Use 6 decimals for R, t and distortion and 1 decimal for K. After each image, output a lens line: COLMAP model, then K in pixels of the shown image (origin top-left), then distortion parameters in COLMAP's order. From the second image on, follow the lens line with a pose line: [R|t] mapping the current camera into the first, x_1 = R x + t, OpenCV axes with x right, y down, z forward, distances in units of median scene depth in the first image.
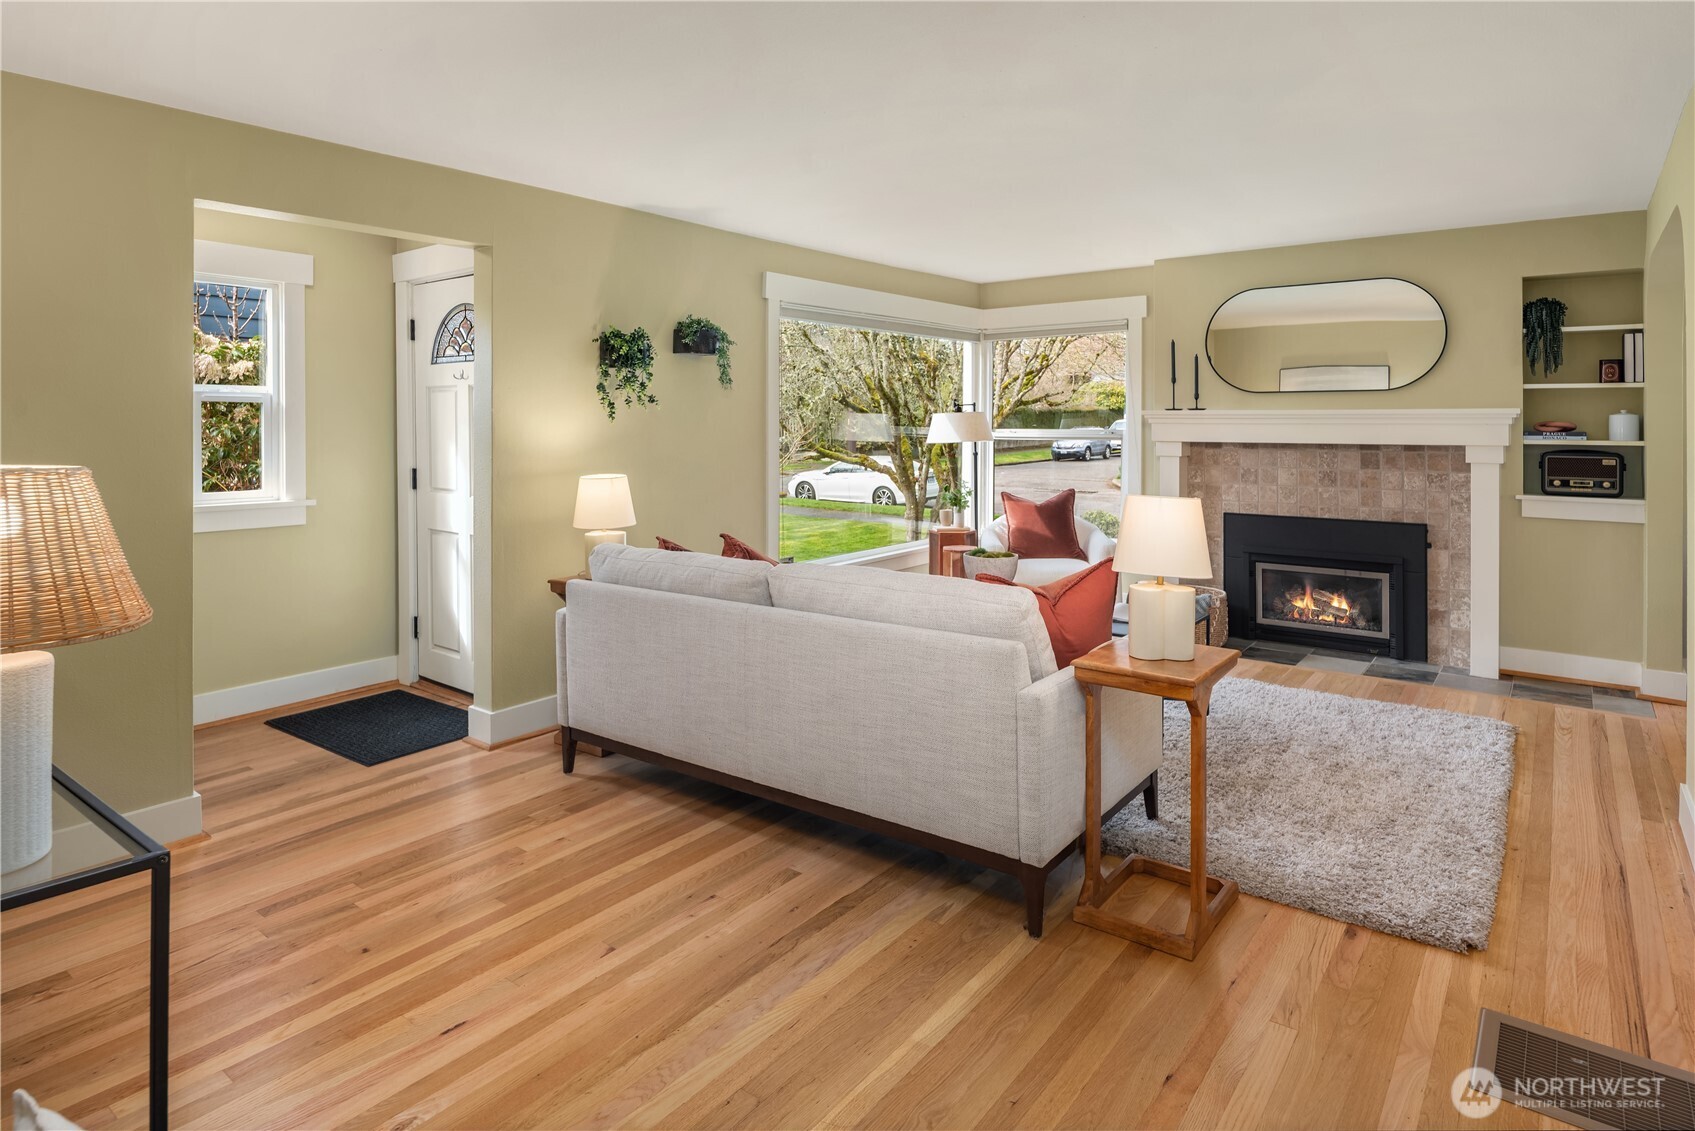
lens RADIAL K [[966.3, 0, 827.5], [0, 966.3, 387.8], [0, 0, 1]] dist [0.002250, 0.000678]
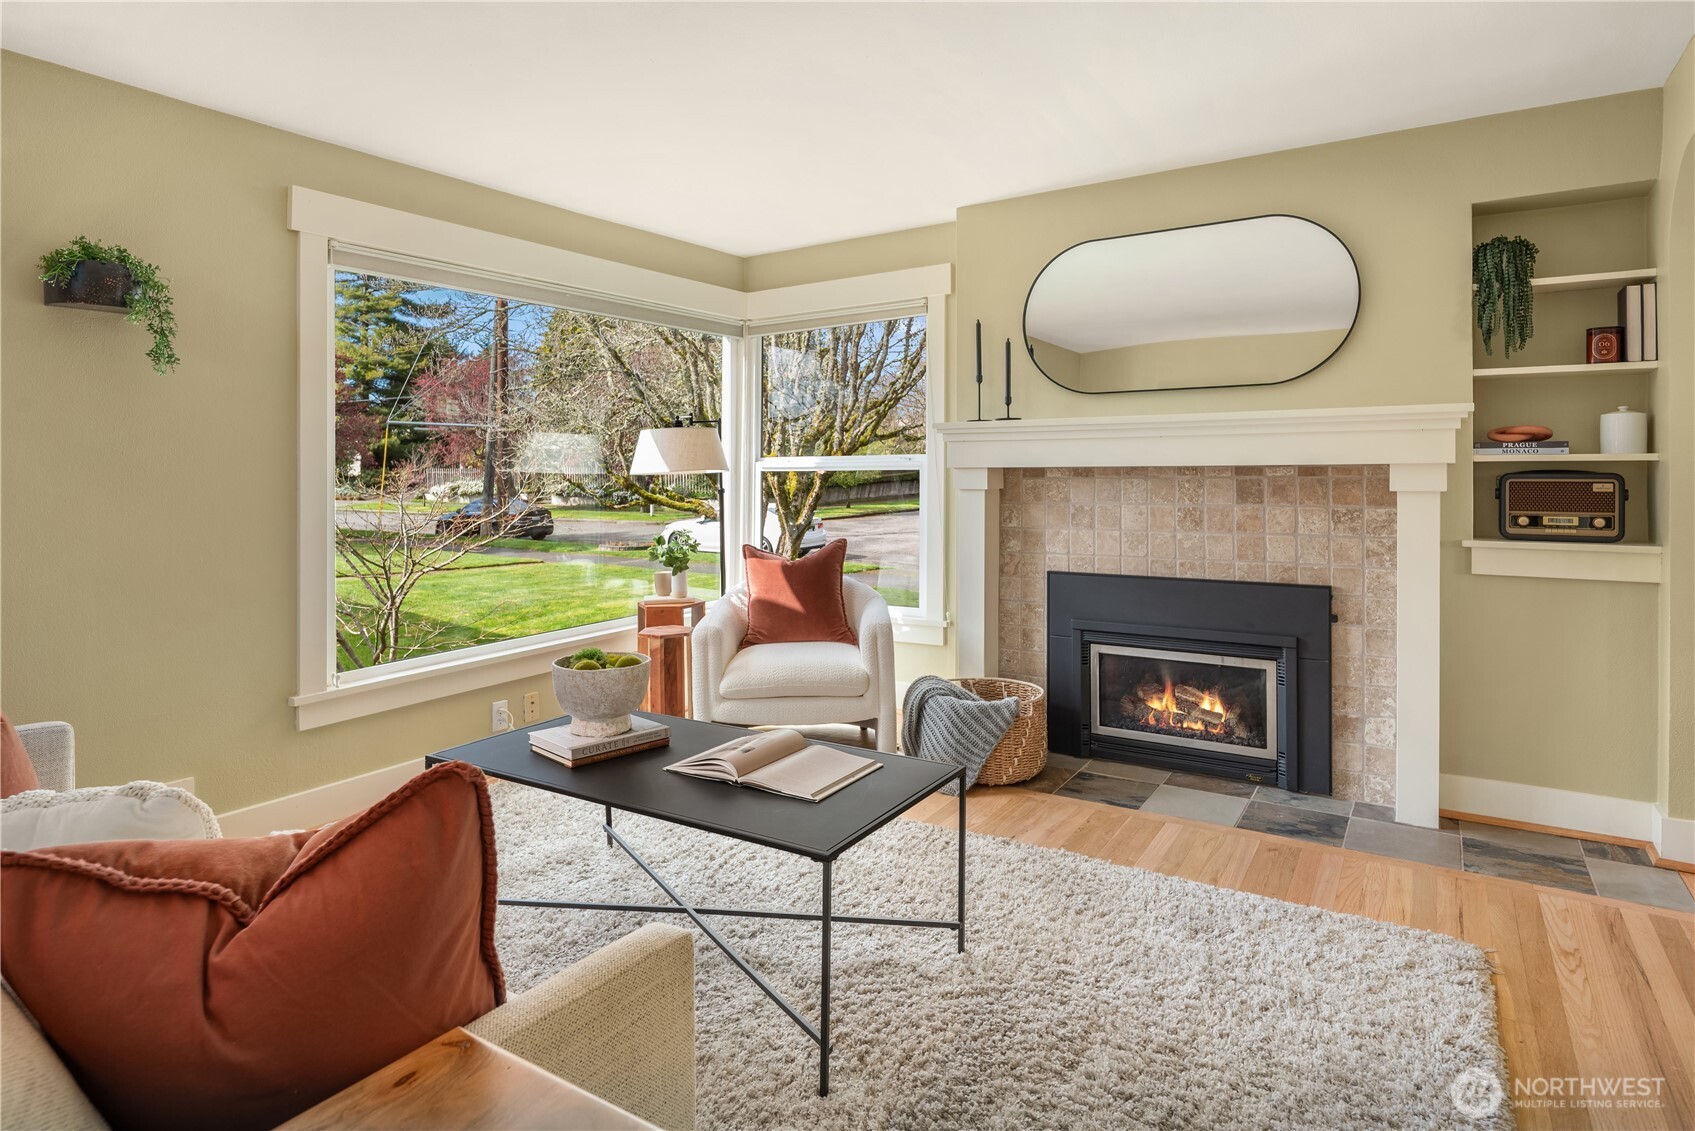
lens RADIAL K [[948.1, 0, 848.5], [0, 948.1, 447.3], [0, 0, 1]] dist [0.000649, 0.000185]
pose [[0.995107, -0.004320, 0.098706, 0.238525], [0.003442, 0.999953, 0.009060, 0.041151], [-0.098741, -0.008676, 0.995075, 0.406569]]
